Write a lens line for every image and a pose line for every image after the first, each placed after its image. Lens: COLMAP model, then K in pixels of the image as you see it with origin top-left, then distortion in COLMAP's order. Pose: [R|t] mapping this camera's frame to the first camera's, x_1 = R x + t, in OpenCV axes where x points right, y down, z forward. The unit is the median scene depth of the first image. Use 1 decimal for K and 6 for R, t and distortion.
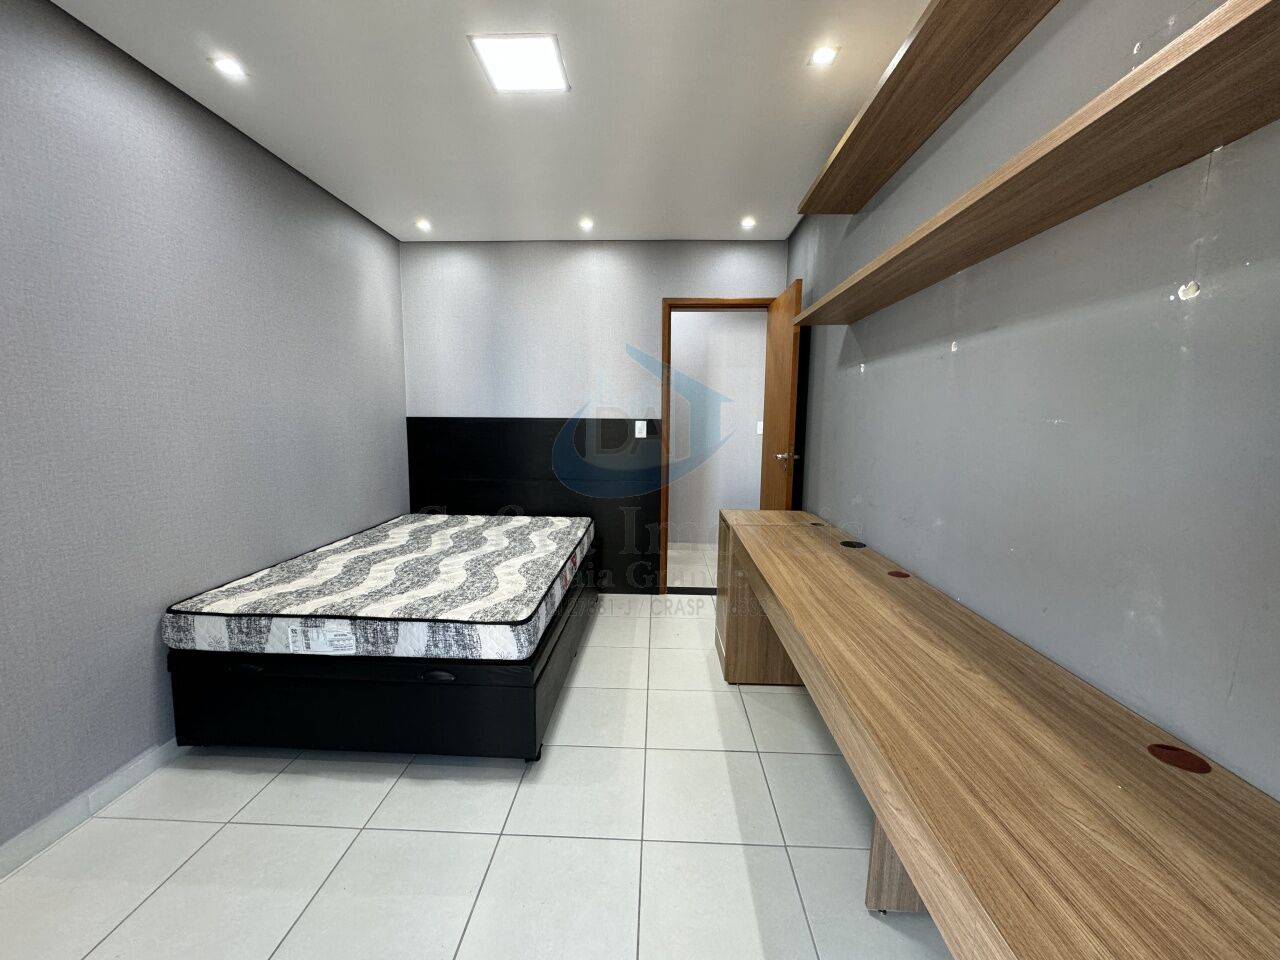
lens RADIAL K [[509.0, 0, 641.5], [0, 509.0, 481.9], [0, 0, 1]] dist [-0.001085, 0.000211]
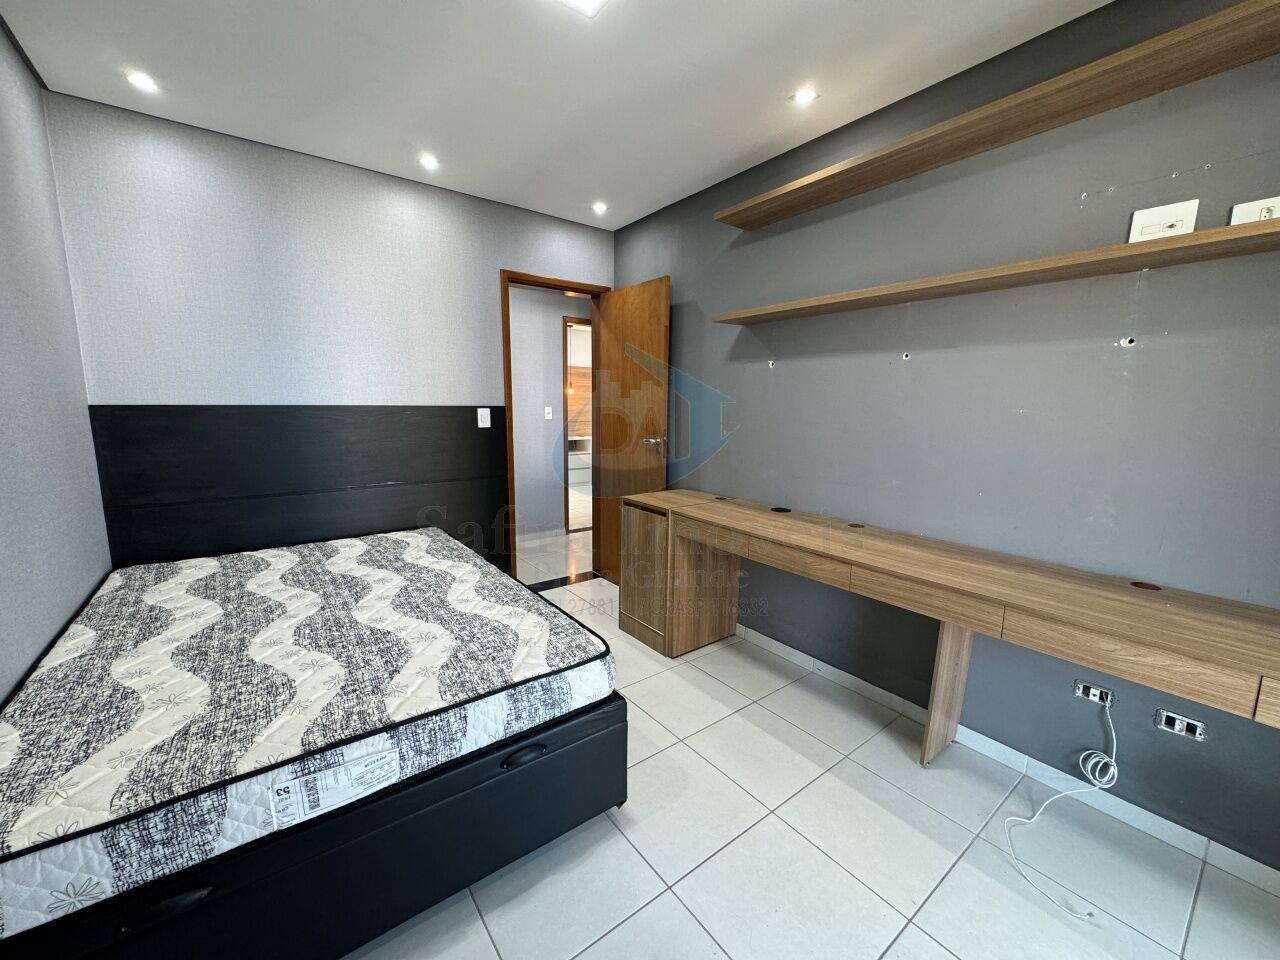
lens RADIAL K [[509.0, 0, 639.8], [0, 509.0, 481.4], [0, 0, 1]] dist [-0.001085, 0.000211]
pose [[0.773301, -0.100711, 0.625989, -0.685084], [0.079175, 0.994915, 0.062257, -0.055034], [-0.629076, 0.001419, 0.777343, 0.299598]]
